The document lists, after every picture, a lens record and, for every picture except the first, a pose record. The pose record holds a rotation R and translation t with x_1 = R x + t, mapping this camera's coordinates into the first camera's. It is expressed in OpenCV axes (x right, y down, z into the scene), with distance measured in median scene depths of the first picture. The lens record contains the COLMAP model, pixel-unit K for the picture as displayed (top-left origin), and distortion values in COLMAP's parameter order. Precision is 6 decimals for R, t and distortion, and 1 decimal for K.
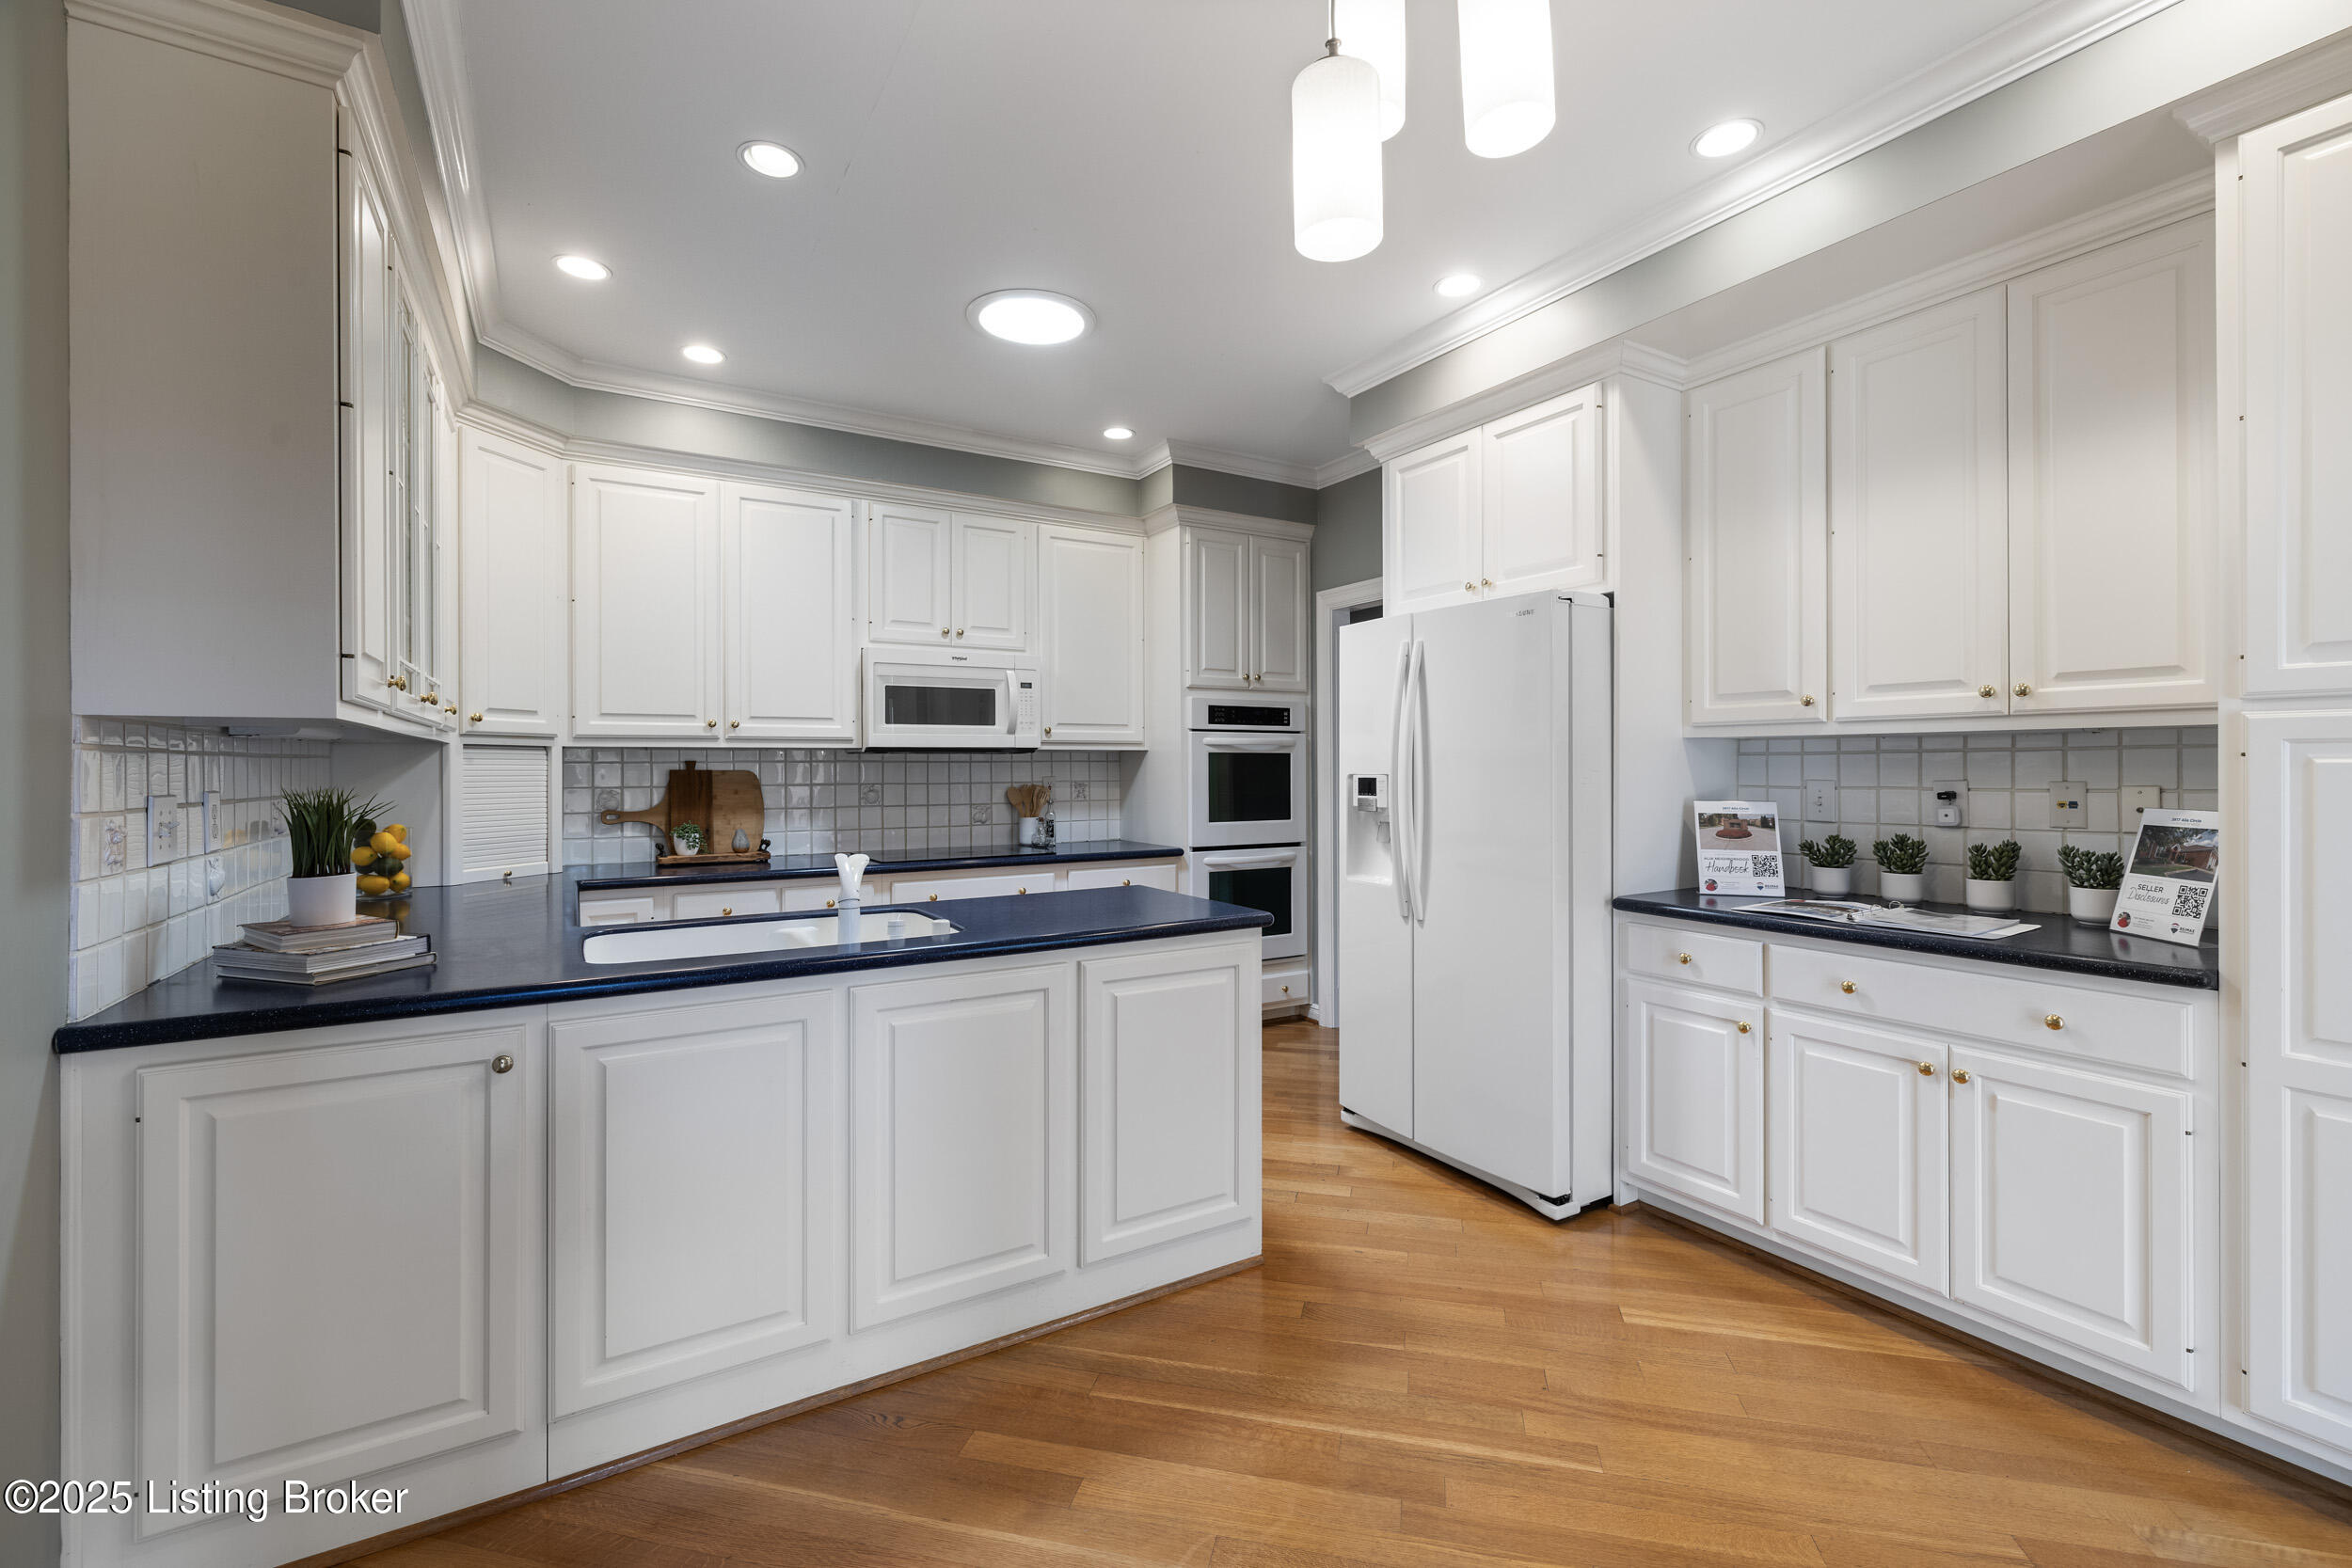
lens RADIAL K [[992.0, 0, 1176.8], [0, 992.0, 769.2], [0, 0, 1]] dist [-0.000788, -0.000545]
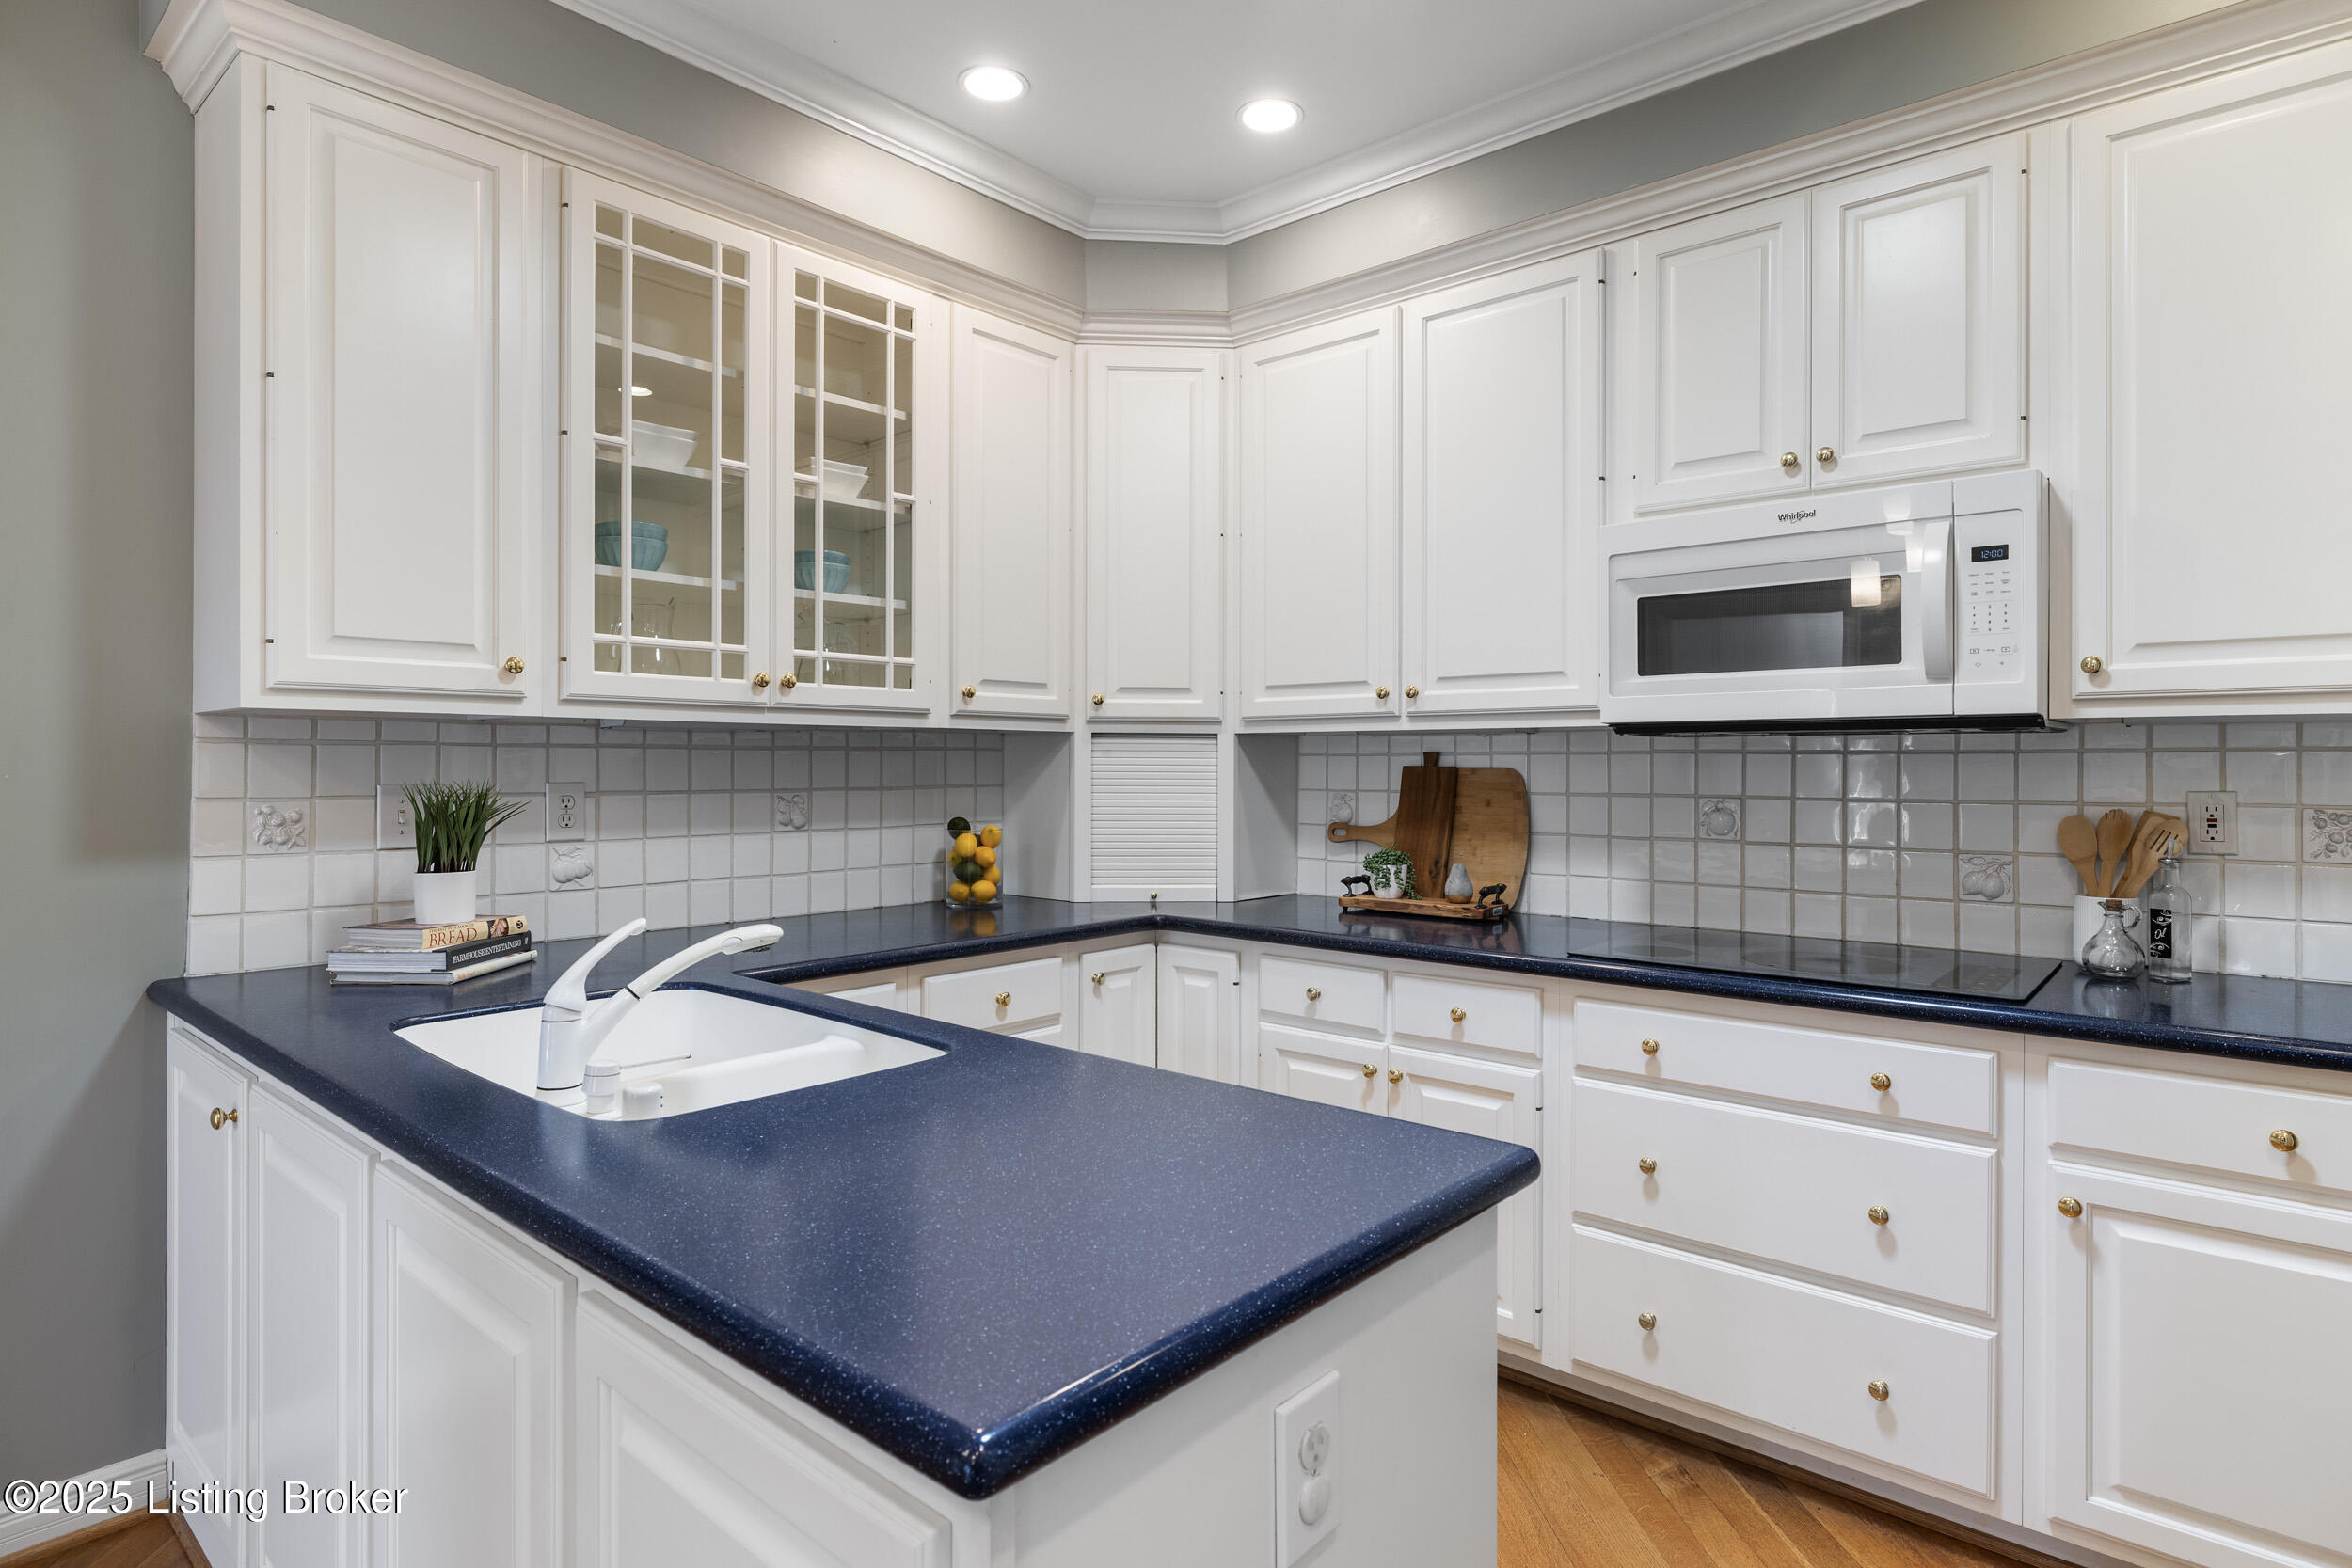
lens RADIAL K [[1249.7, 0, 1179.2], [0, 1249.7, 761.4], [0, 0, 1]] dist [0.003311, 0.000251]
pose [[0.311038, 0.002767, -0.950393, 0.230263], [-0.005398, 0.999985, 0.001144, -0.002413], [0.950382, 0.004774, 0.311048, 0.591024]]
